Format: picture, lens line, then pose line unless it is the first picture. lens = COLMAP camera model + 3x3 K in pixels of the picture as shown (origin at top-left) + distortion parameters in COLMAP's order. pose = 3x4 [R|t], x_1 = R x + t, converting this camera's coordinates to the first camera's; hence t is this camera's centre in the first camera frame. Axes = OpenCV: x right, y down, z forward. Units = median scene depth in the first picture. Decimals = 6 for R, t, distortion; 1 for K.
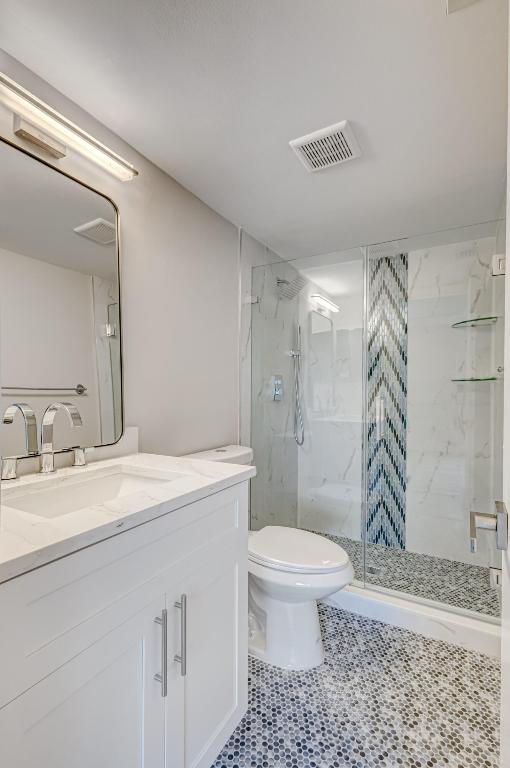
lens RADIAL K [[362.9, 0, 254.3], [0, 362.9, 386.5], [0, 0, 1]] dist [0.012832, -0.005186]
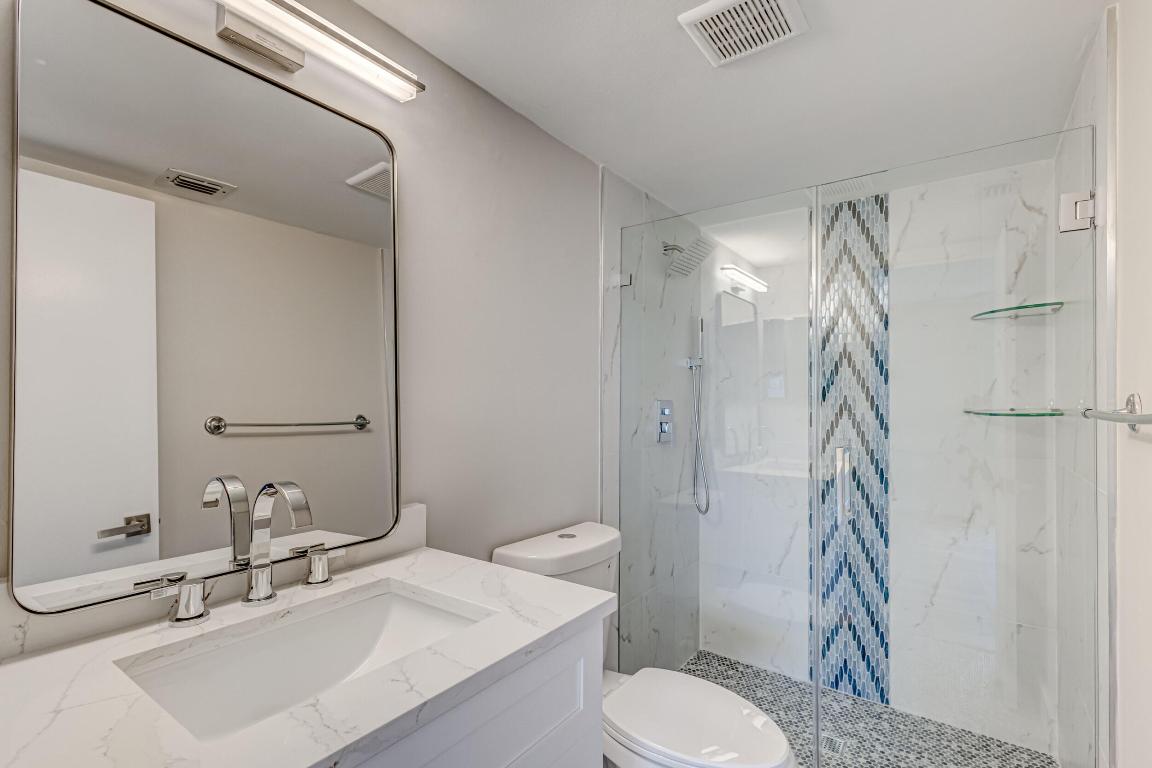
lens RADIAL K [[544.3, 0, 574.3], [0, 544.3, 393.6], [0, 0, 1]] dist [0.012832, -0.005186]
pose [[0.993776, -0.003514, -0.111340, 0.017137], [0.002432, 0.999948, -0.009855, -0.040296], [0.111369, 0.009523, 0.993733, 0.078279]]
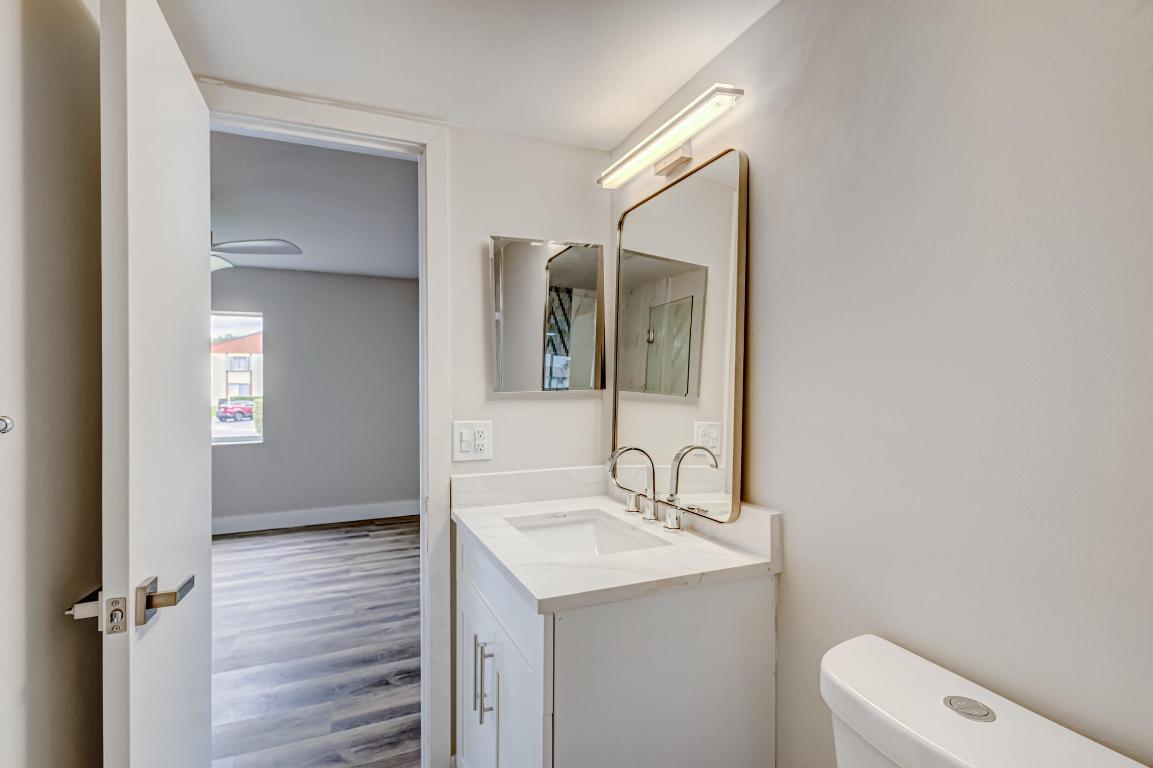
lens RADIAL K [[544.8, 0, 574.2], [0, 544.8, 381.2], [0, 0, 1]] dist [0.012832, -0.005186]
pose [[-0.598238, -0.003777, -0.801309, 0.334302], [0.008504, 0.999903, -0.011061, -0.053180], [0.801273, -0.013431, -0.598148, 0.808255]]
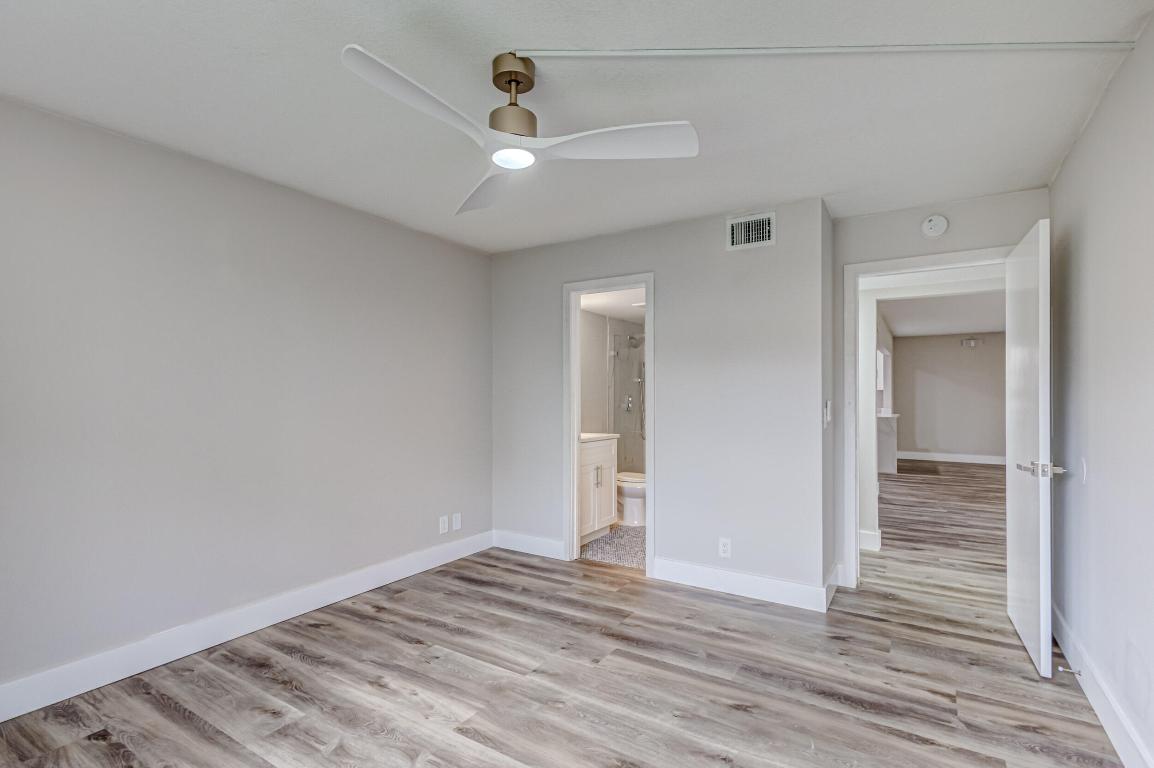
lens RADIAL K [[545.2, 0, 573.4], [0, 545.2, 394.2], [0, 0, 1]] dist [0.012832, -0.005186]
pose [[0.998906, -0.010731, -0.045521, -0.093225], [0.010601, 0.999939, -0.003105, -0.036748], [0.045551, 0.002619, 0.998959, -1.780548]]
